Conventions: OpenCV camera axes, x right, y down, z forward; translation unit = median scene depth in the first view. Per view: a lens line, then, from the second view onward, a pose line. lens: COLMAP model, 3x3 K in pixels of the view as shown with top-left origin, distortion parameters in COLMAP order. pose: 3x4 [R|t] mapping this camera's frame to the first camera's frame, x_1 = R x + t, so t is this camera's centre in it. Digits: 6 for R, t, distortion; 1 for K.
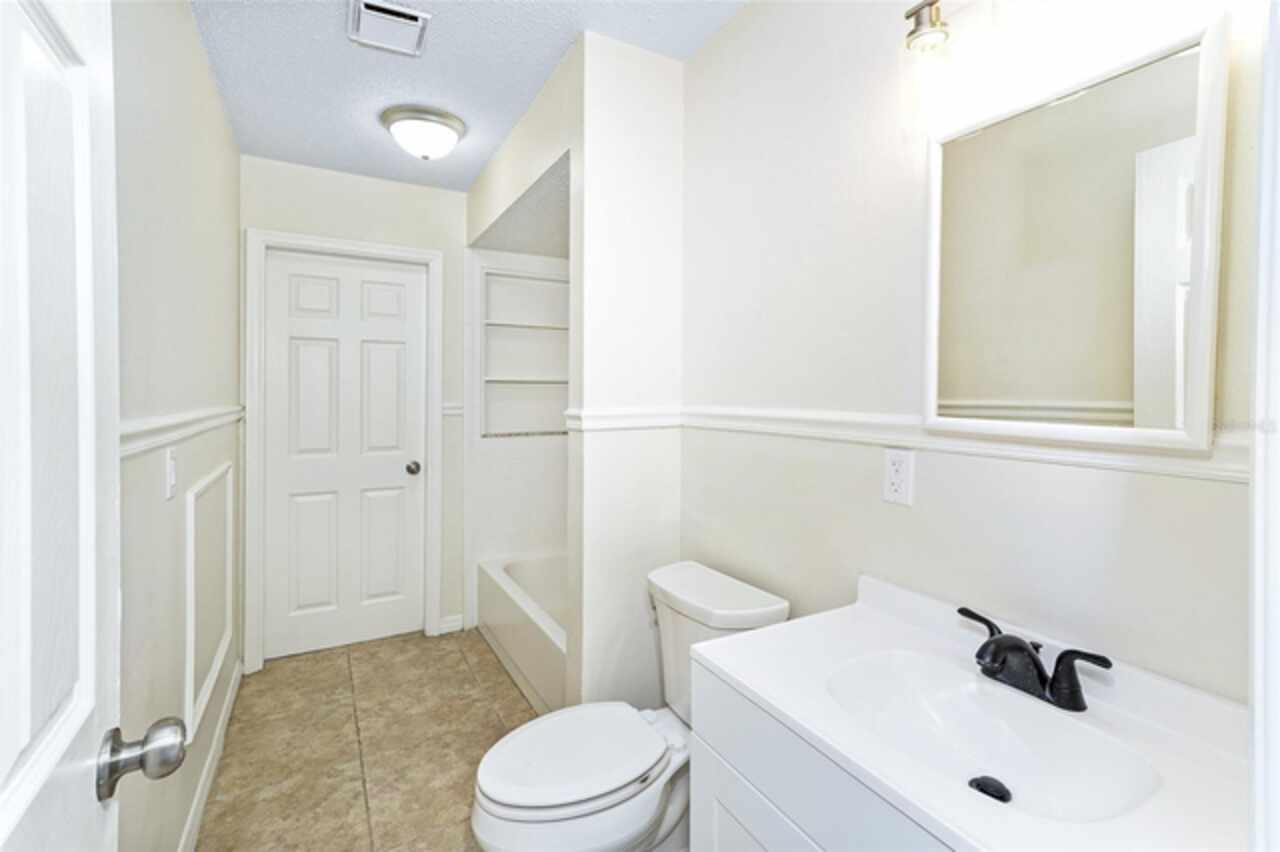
lens RADIAL K [[573.4, 0, 639.7], [0, 573.4, 416.3], [0, 0, 1]] dist [-0.002441, 0.000575]
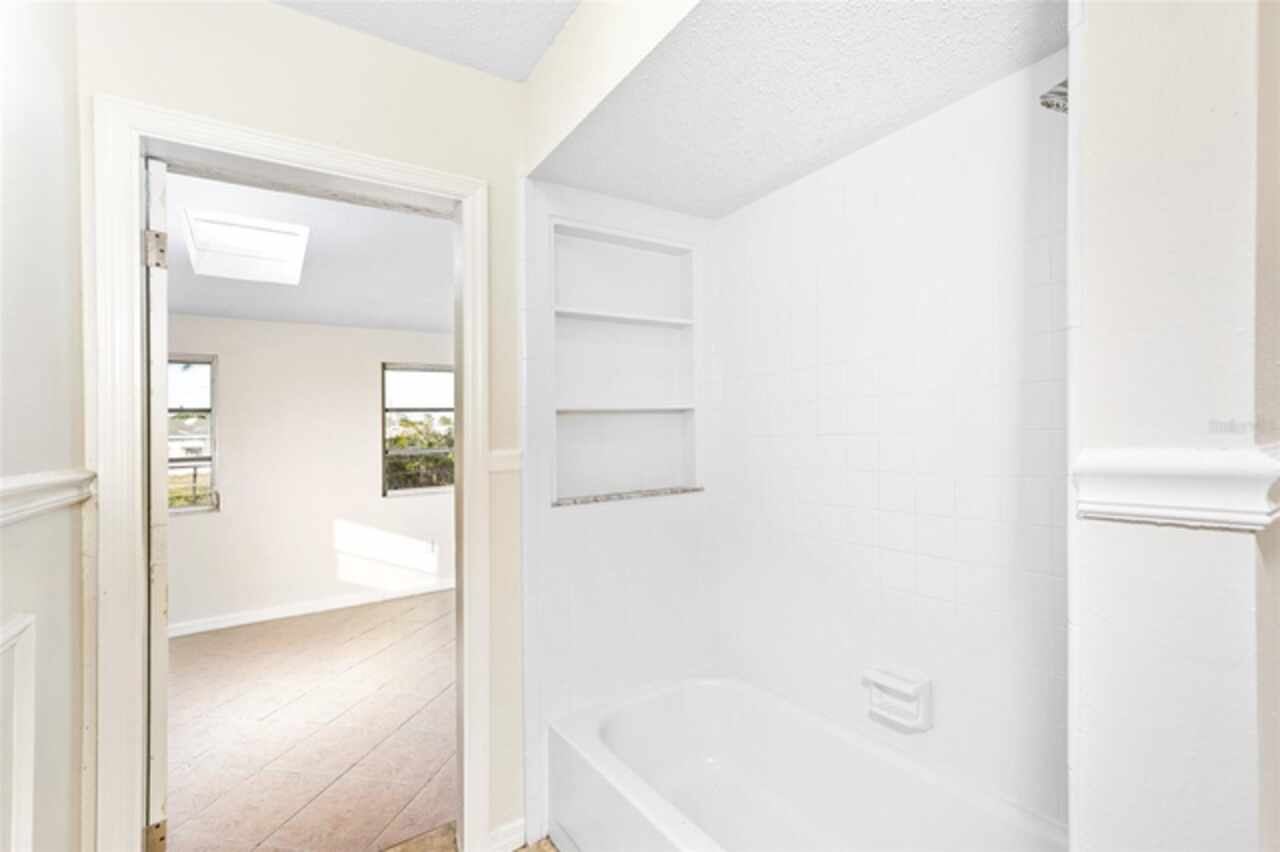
lens RADIAL K [[589.9, 0, 642.9], [0, 589.9, 431.4], [0, 0, 1]] dist [0.015335, 0.000183]
pose [[0.997353, -0.028116, 0.067052, -0.225128], [0.030221, 0.999075, -0.030589, -0.018426], [-0.066130, 0.032534, 0.997280, 0.396268]]
